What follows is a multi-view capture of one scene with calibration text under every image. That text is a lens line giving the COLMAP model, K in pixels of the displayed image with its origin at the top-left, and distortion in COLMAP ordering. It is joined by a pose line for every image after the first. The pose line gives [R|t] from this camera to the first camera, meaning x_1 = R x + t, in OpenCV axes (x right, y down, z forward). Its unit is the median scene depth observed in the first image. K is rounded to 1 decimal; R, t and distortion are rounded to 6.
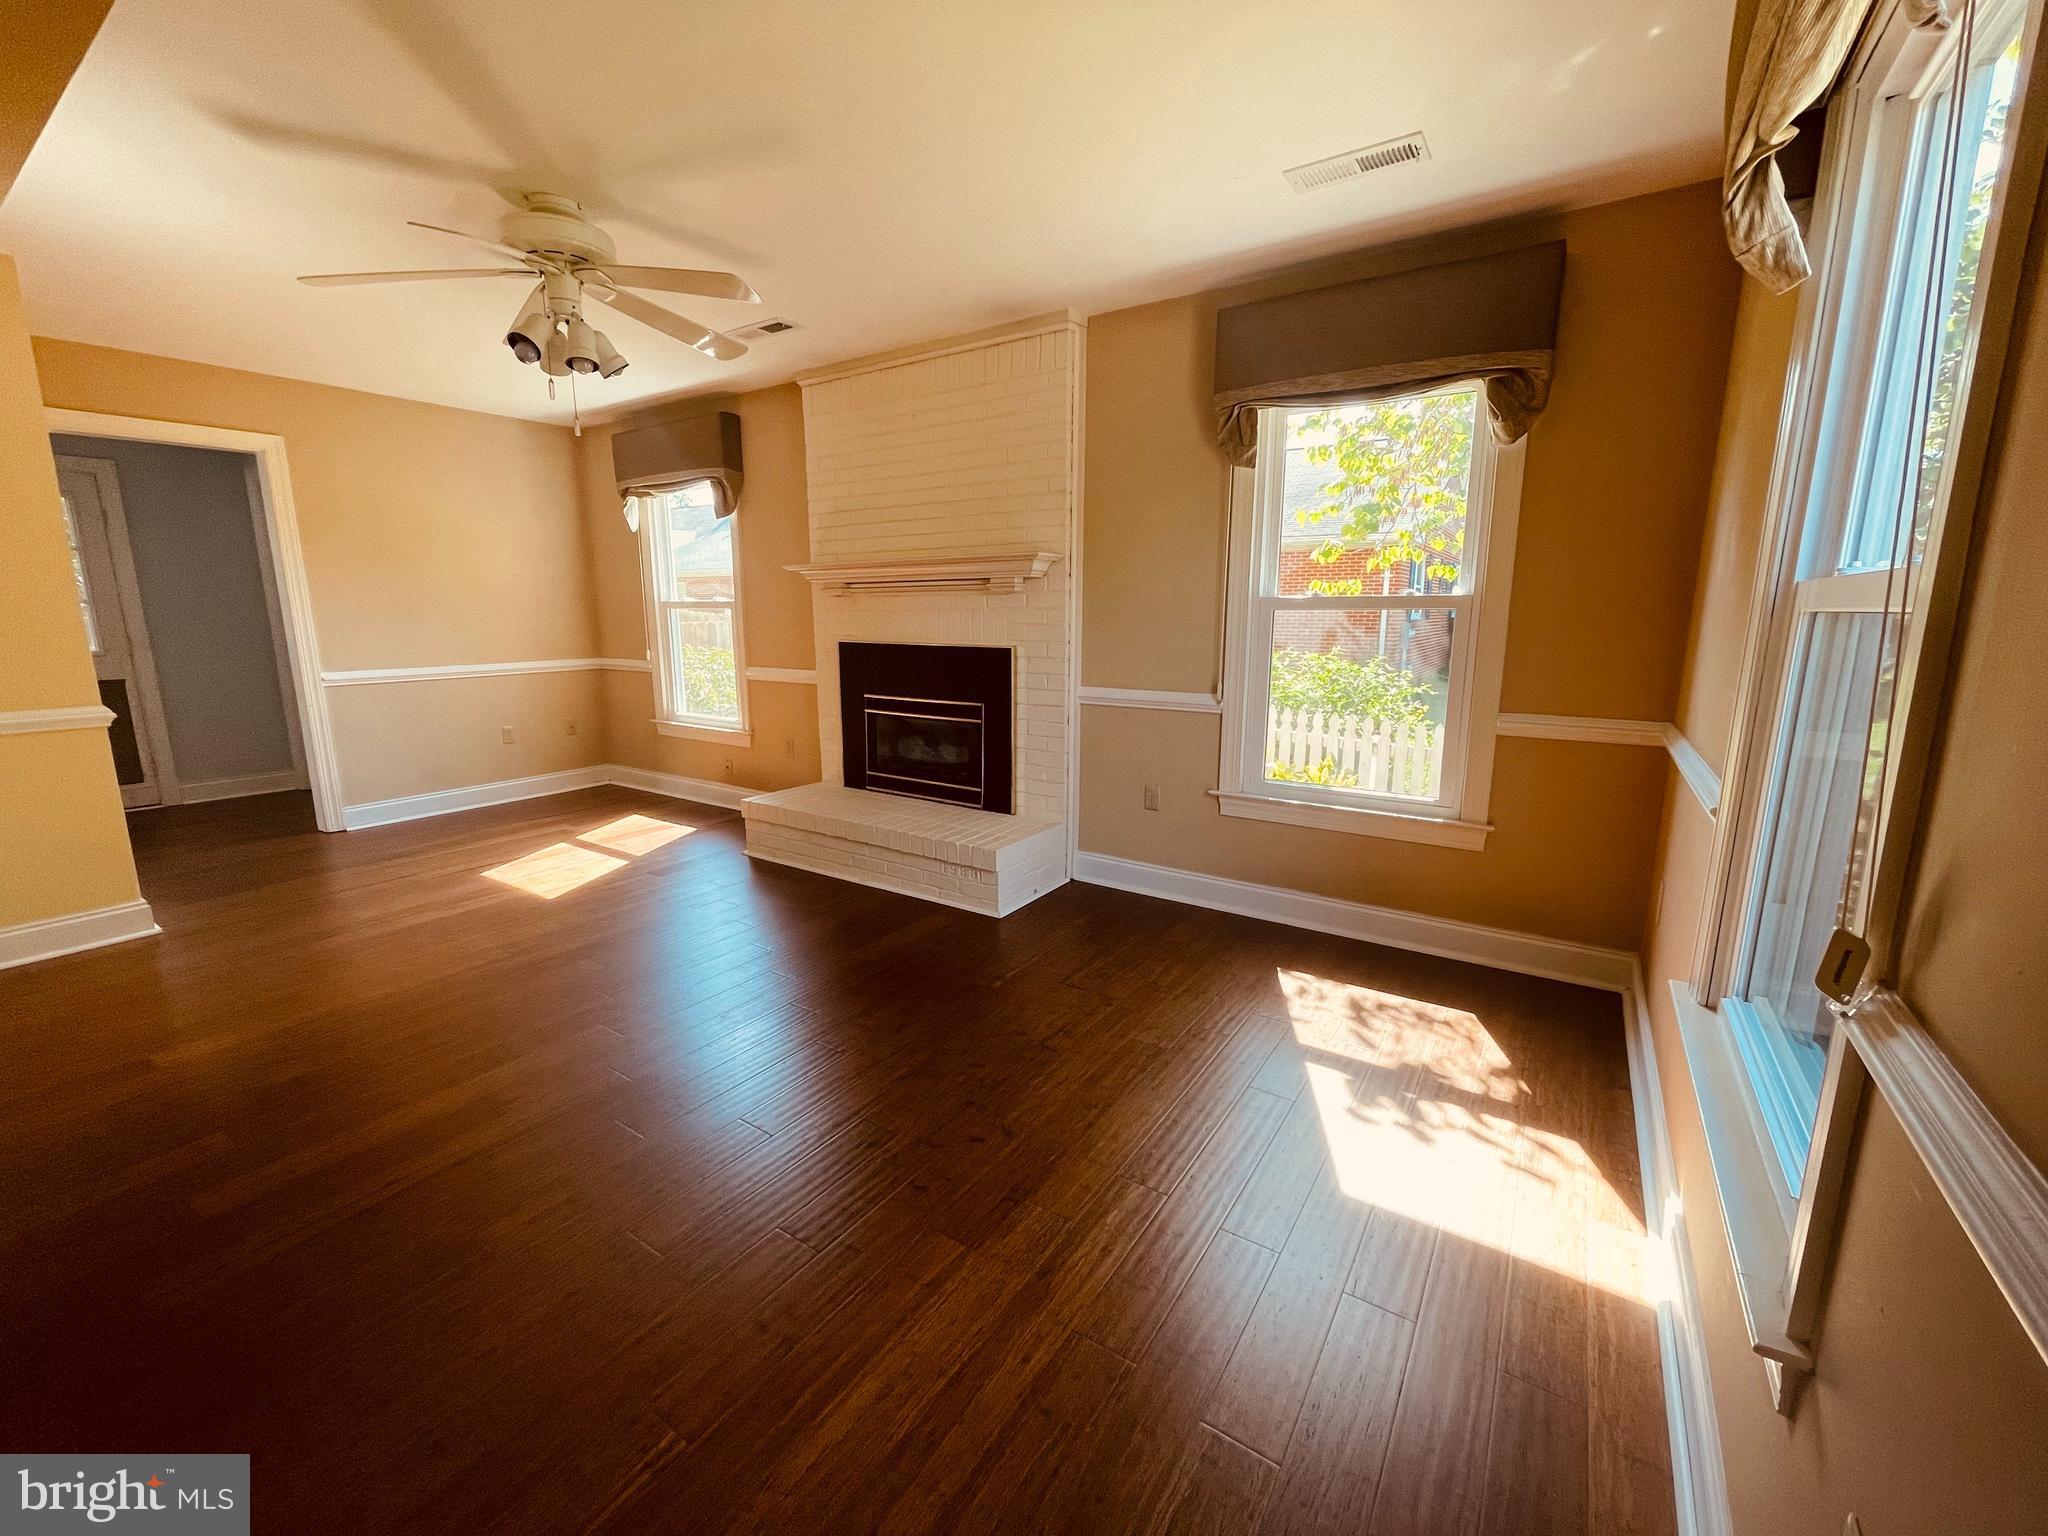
lens RADIAL K [[822.3, 0, 1026.9], [0, 822.3, 757.2], [0, 0, 1]] dist [-0.000121, -0.000025]
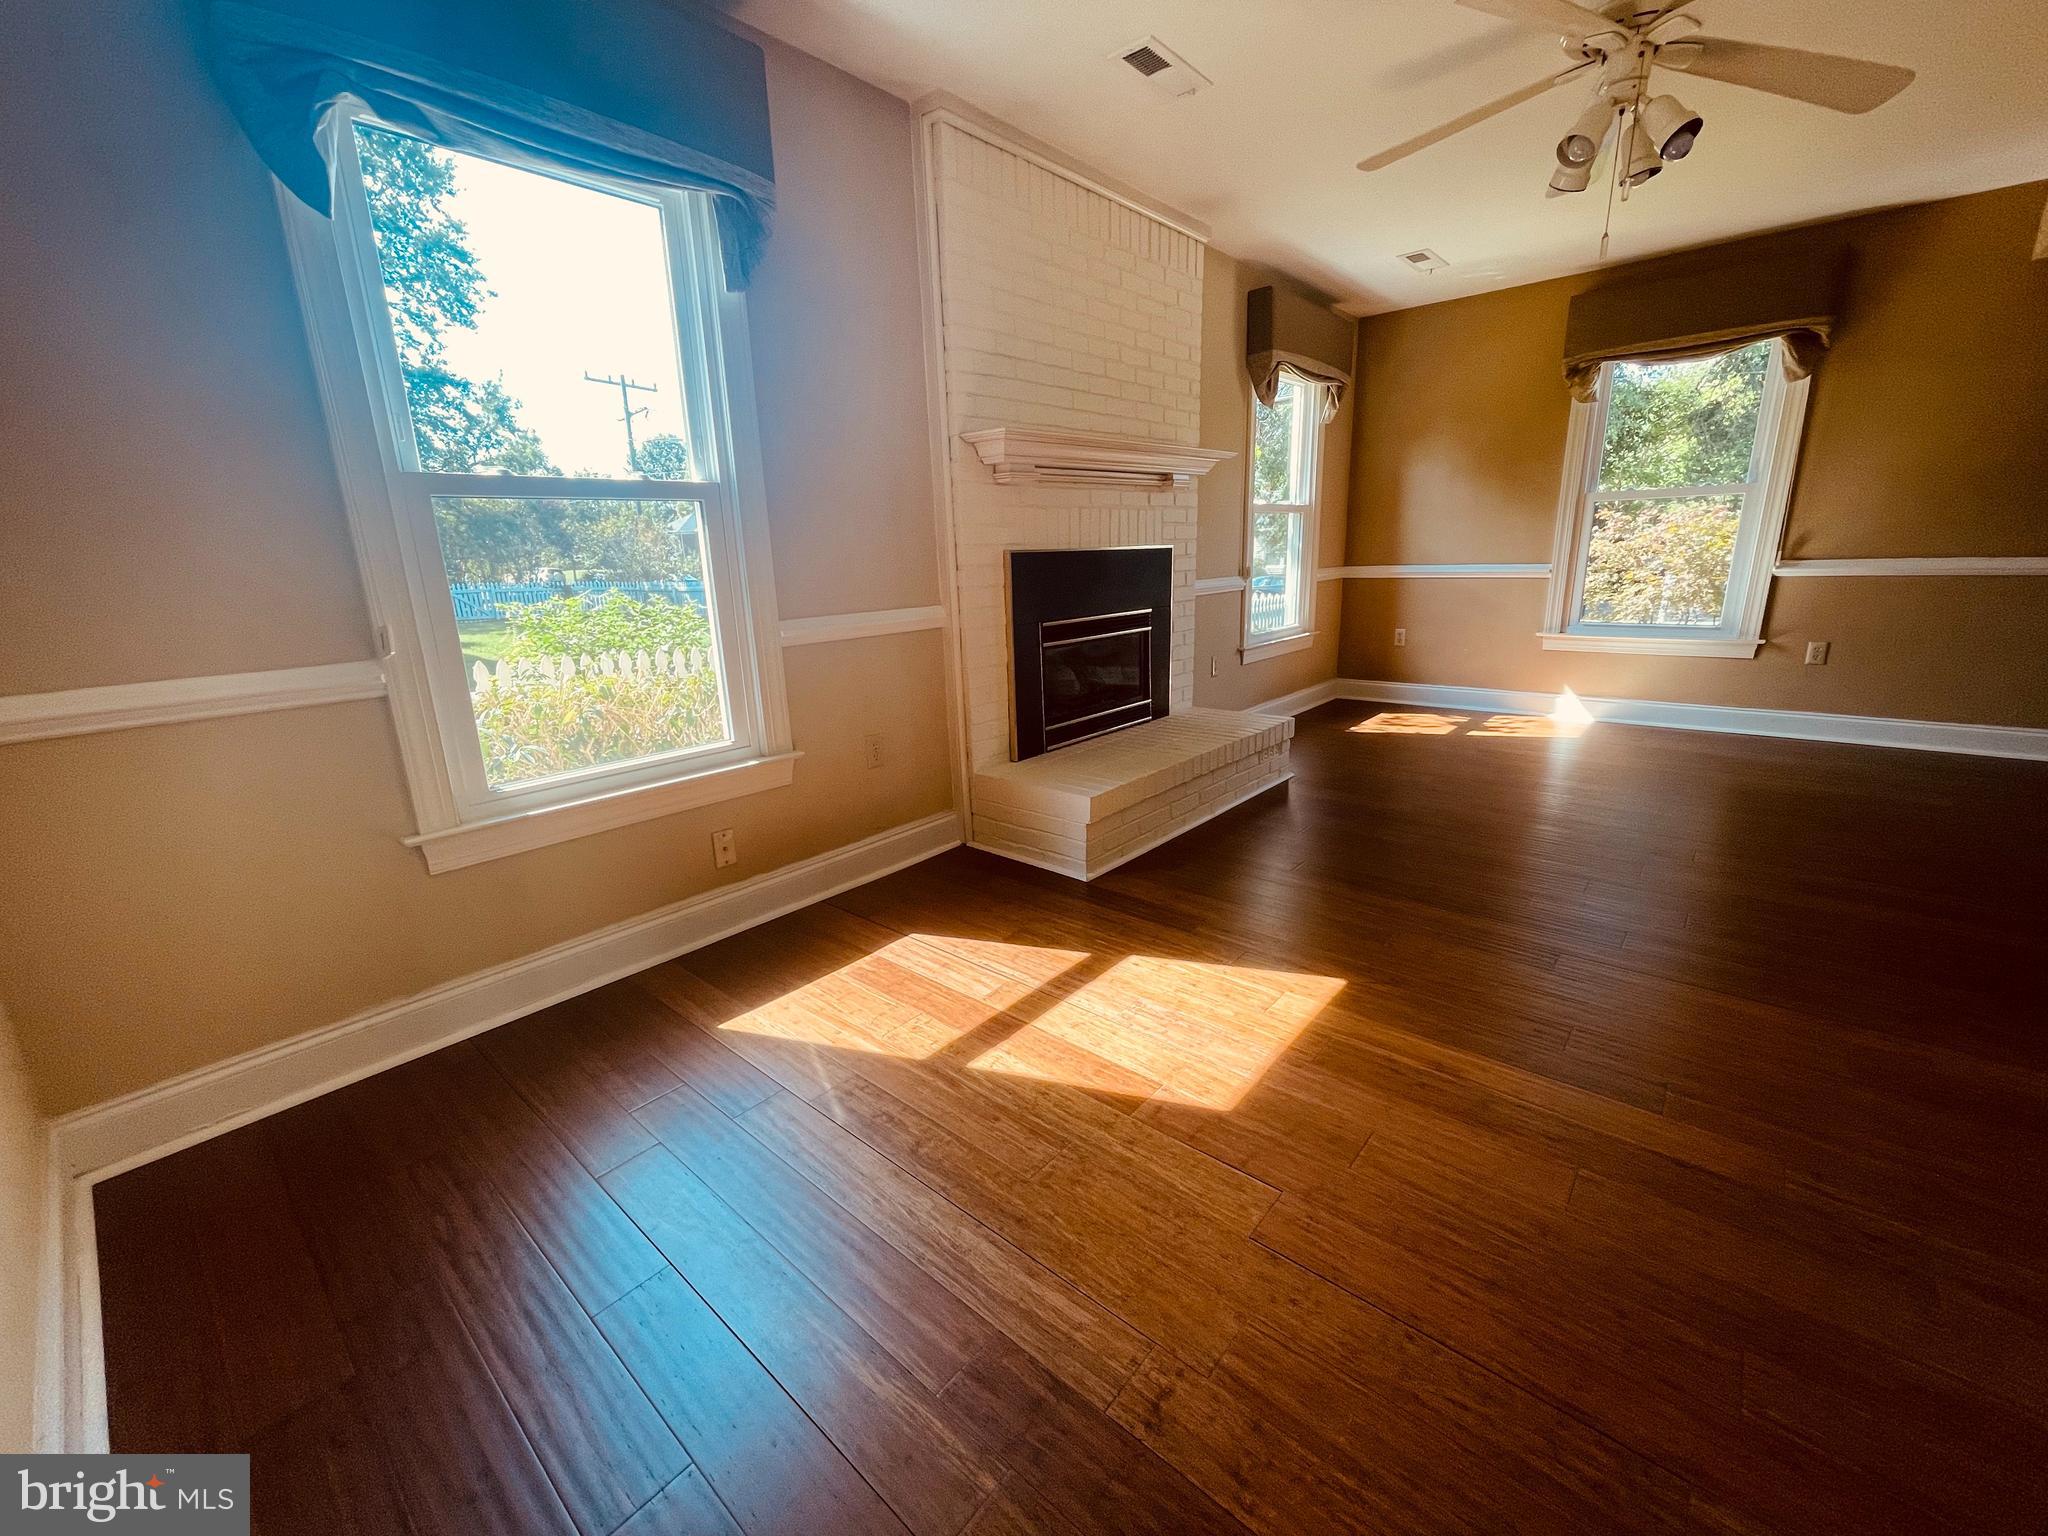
lens RADIAL K [[822.3, 0, 1027.3], [0, 822.3, 775.8], [0, 0, 1]] dist [-0.000121, -0.000025]
pose [[0.126238, -0.263576, 0.956343, -0.997273], [0.211587, 0.949025, 0.233630, -0.130058], [-0.969172, 0.172857, 0.175572, 0.961983]]
